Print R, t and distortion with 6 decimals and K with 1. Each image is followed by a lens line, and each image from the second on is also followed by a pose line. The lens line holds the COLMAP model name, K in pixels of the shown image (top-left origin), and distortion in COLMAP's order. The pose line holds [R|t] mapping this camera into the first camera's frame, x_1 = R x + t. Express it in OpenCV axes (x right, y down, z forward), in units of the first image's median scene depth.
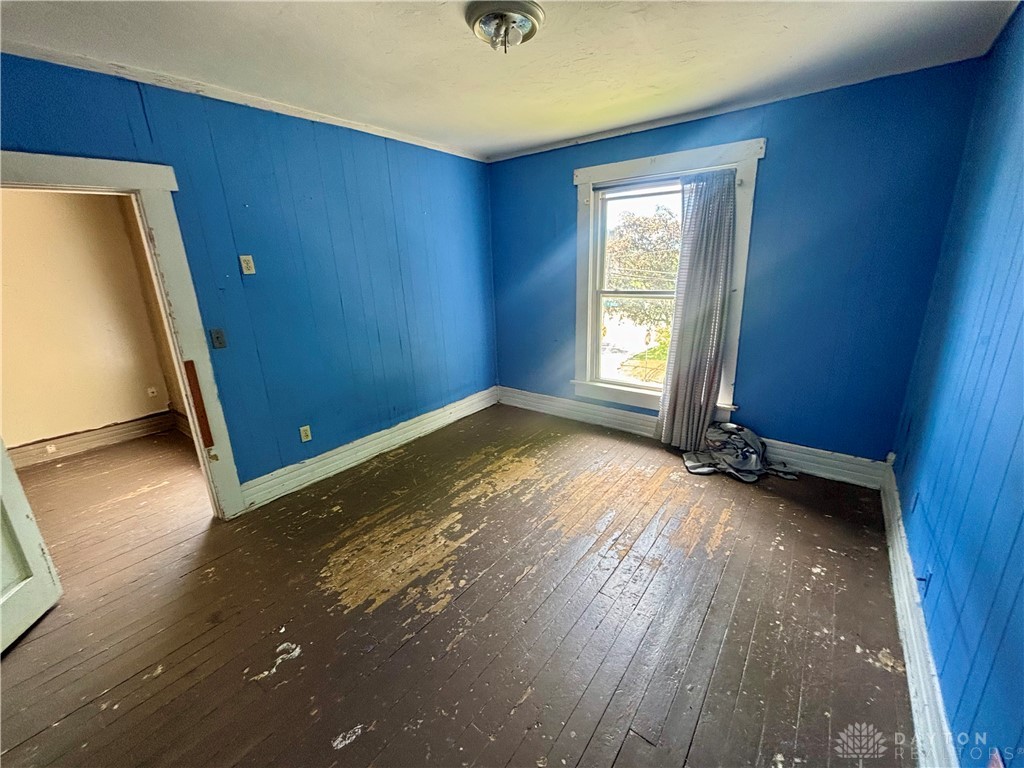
lens RADIAL K [[415.7, 0, 514.2], [0, 415.7, 381.6], [0, 0, 1]] dist [-0.000580, 0.001637]
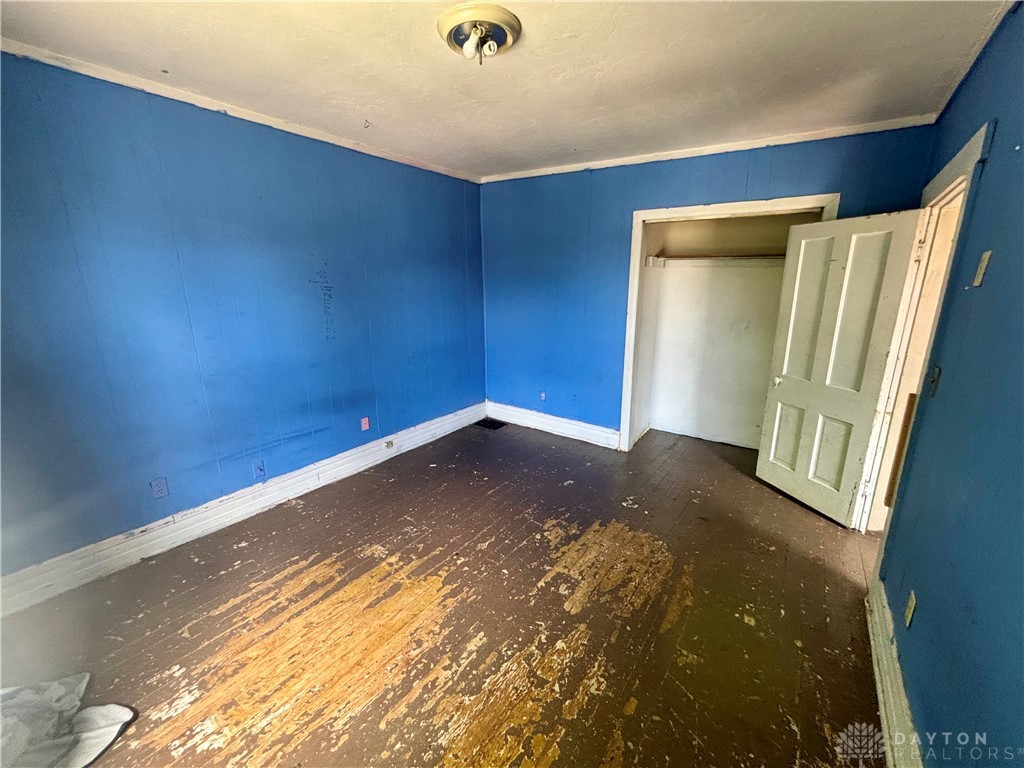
lens RADIAL K [[415.7, 0, 510.5], [0, 415.7, 385.2], [0, 0, 1]] dist [-0.000580, 0.001637]
pose [[-0.999143, 0.035437, -0.021378, -0.025868], [0.020179, 0.868125, 0.495935, -0.427662], [0.036133, 0.495079, -0.868097, 1.510842]]
